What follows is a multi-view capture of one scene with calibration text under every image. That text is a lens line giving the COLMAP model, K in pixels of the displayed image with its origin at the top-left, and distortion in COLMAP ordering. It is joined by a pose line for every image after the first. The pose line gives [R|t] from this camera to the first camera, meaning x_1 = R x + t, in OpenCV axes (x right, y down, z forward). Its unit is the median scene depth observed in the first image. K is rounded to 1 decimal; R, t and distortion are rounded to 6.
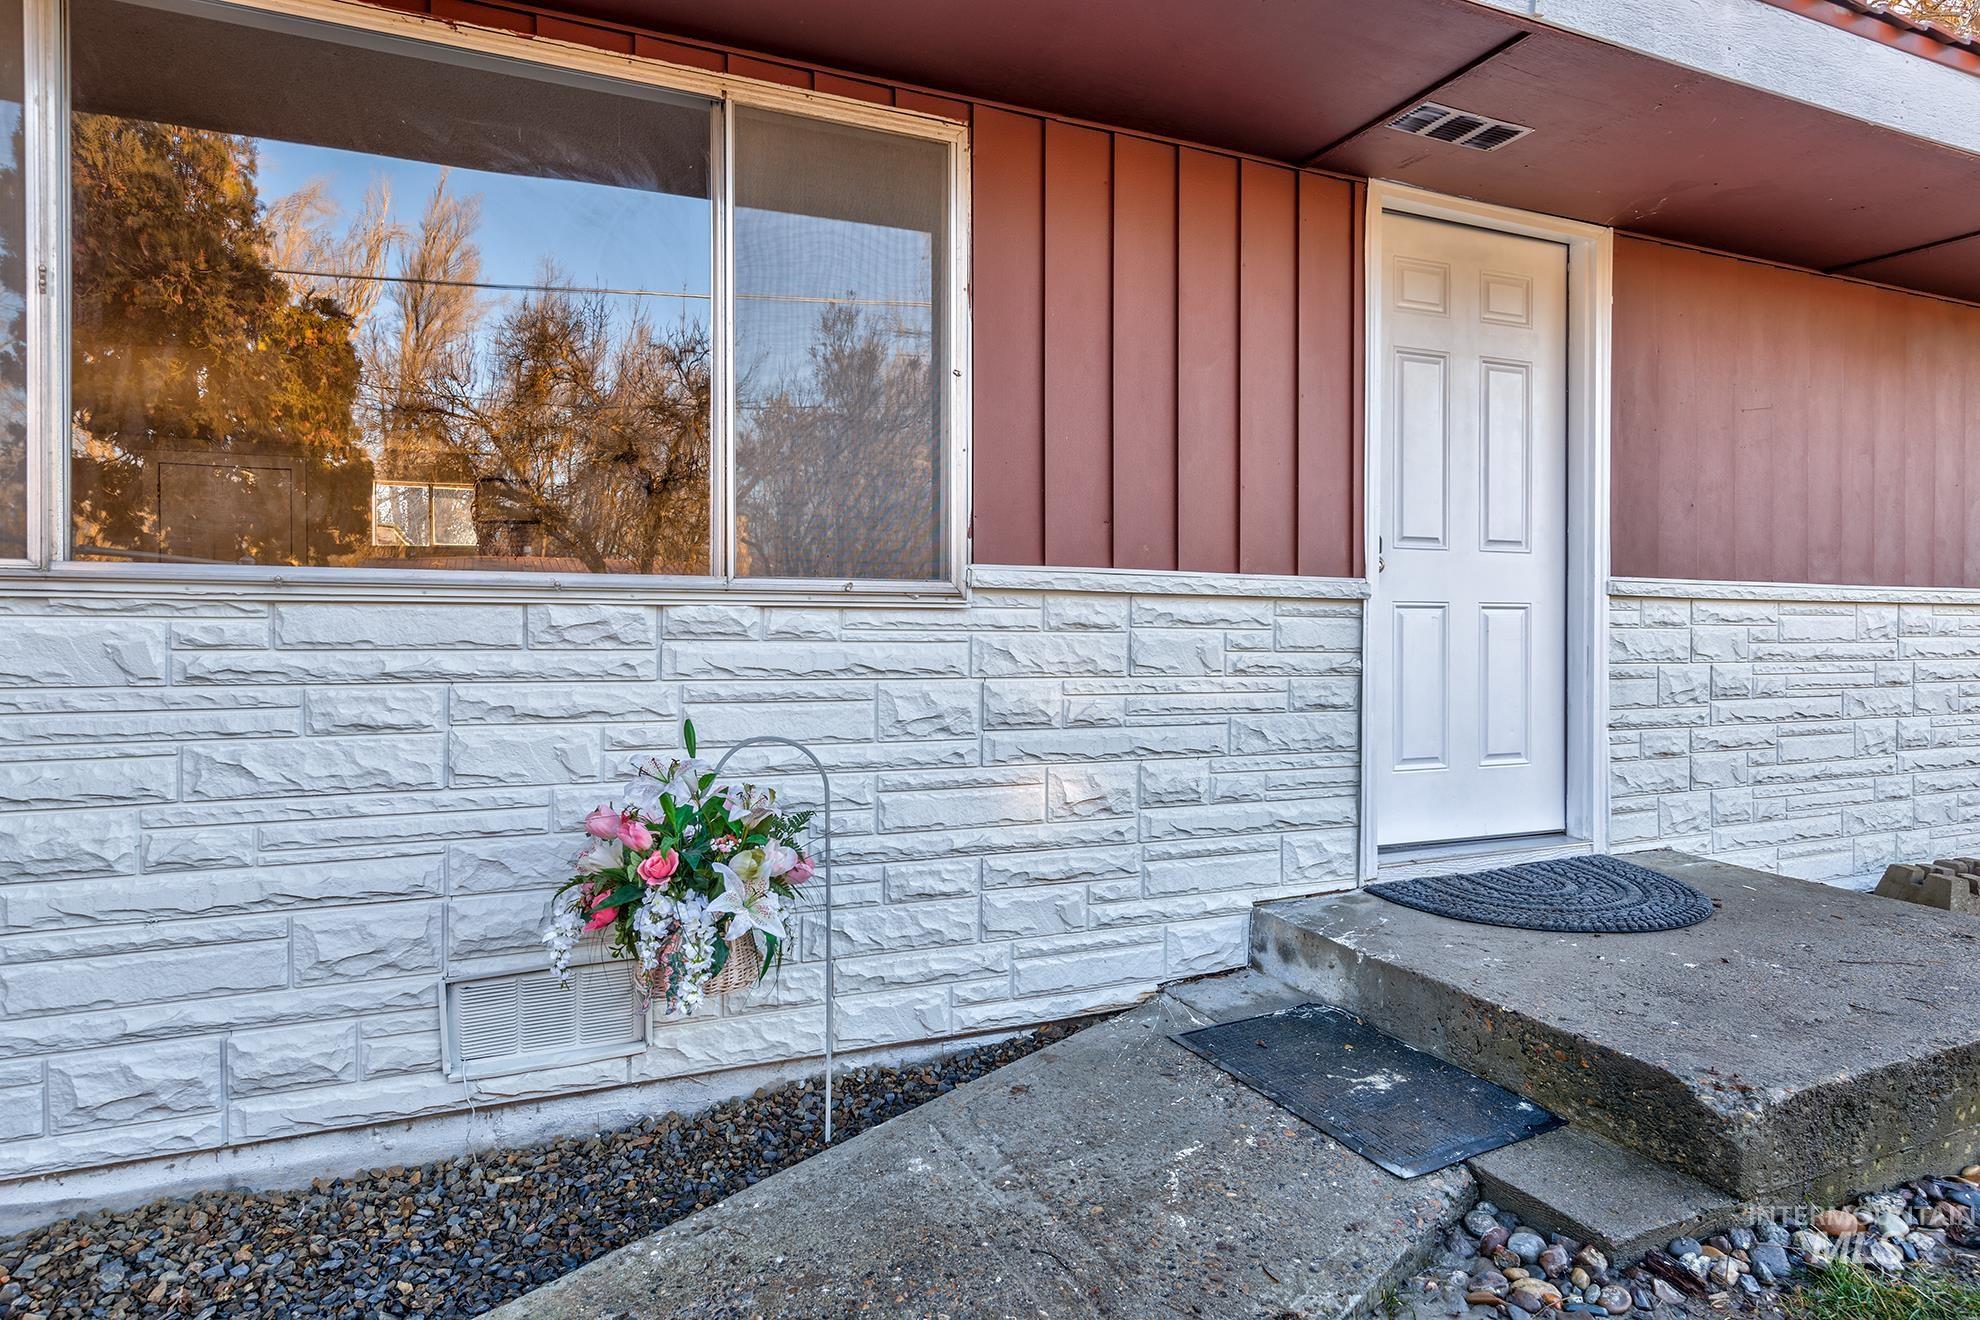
lens RADIAL K [[1134.7, 0, 984.8], [0, 1134.7, 637.3], [0, 0, 1]] dist [0.003956, 0.000915]
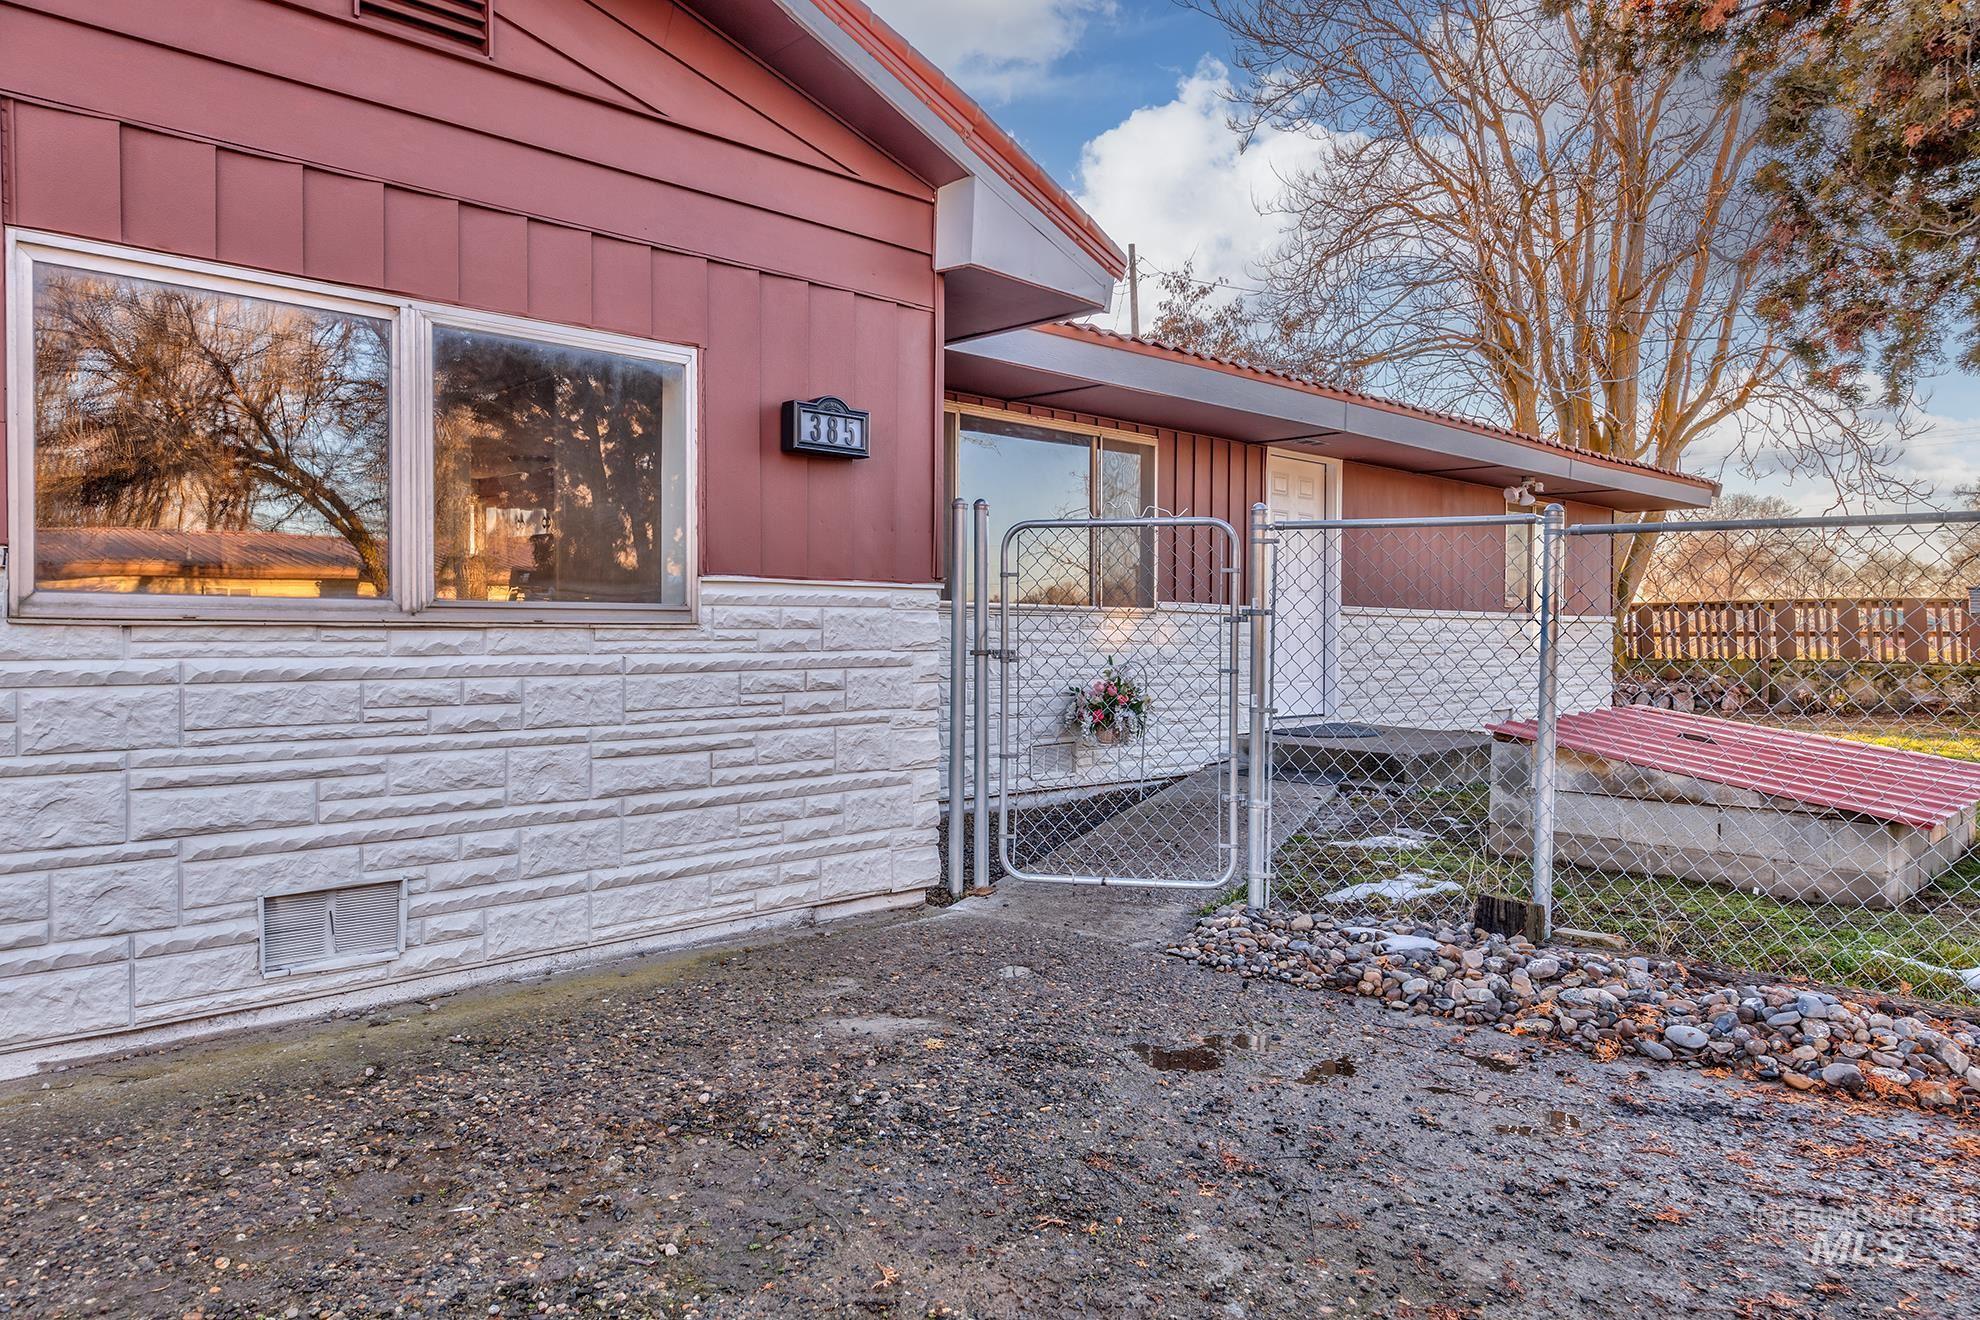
lens RADIAL K [[1285.7, 0, 990.0], [0, 1285.7, 660.0], [0, 0, 1]] dist [-0.001438, 0.000283]
pose [[0.941801, -0.003039, 0.336156, -1.299785], [-0.002683, 0.999859, 0.016556, 0.021543], [-0.336159, -0.016494, 0.941661, -1.595487]]
